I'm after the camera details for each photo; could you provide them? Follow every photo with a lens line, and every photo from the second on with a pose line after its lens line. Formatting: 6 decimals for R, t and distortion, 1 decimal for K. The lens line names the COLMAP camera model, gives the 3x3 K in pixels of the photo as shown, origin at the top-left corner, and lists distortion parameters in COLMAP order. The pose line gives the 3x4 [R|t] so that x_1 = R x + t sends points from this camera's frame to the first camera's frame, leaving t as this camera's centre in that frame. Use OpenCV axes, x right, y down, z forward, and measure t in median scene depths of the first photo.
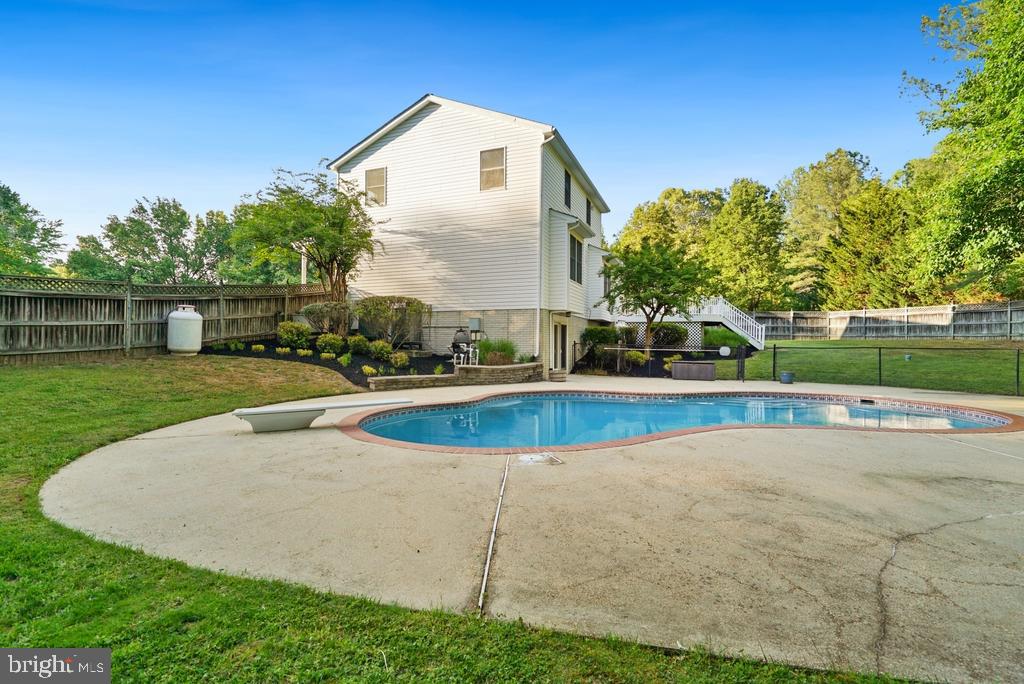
lens RADIAL K [[477.1, 0, 513.8], [0, 477.1, 334.6], [0, 0, 1]] dist [-0.000864, -0.000629]
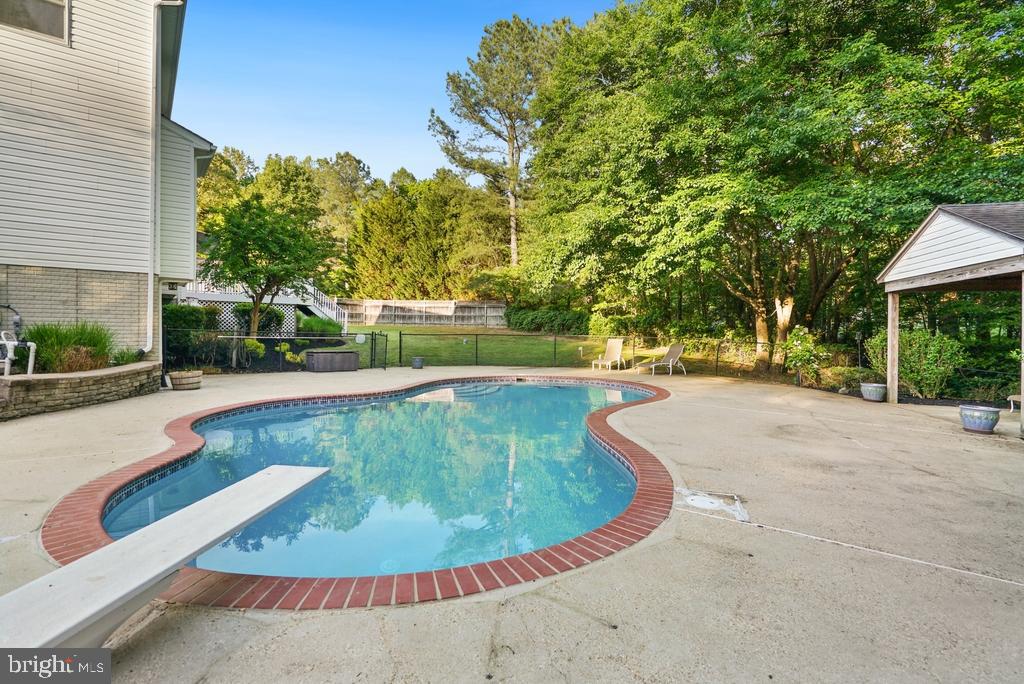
lens RADIAL K [[477.1, 0, 513.8], [0, 477.1, 334.6], [0, 0, 1]] dist [-0.000864, -0.000629]
pose [[0.515568, -0.006786, 0.856822, -0.141359], [-0.023555, 0.999478, 0.022089, -0.000452], [-0.856525, -0.031571, 0.515139, 0.173093]]
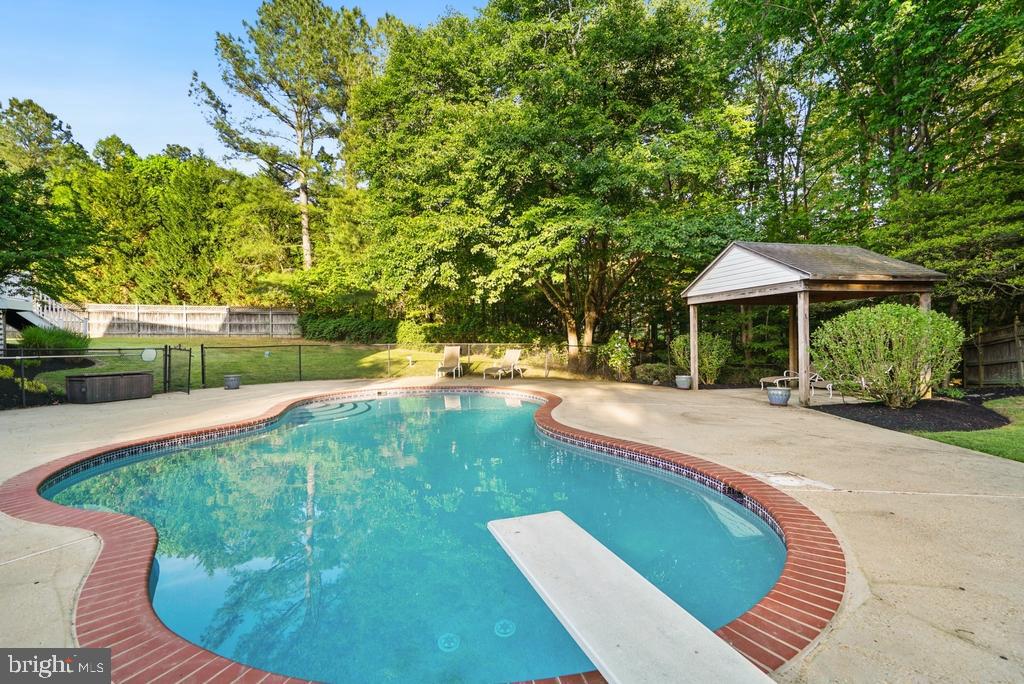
lens RADIAL K [[474.1, 0, 512.0], [0, 474.1, 342.0], [0, 0, 1]] dist [-0.000678, 0.000457]
pose [[0.052696, -0.013326, 0.998522, -0.162051], [-0.008567, 0.999868, 0.013796, 0.000765], [-0.998574, -0.009281, 0.052575, 0.283931]]
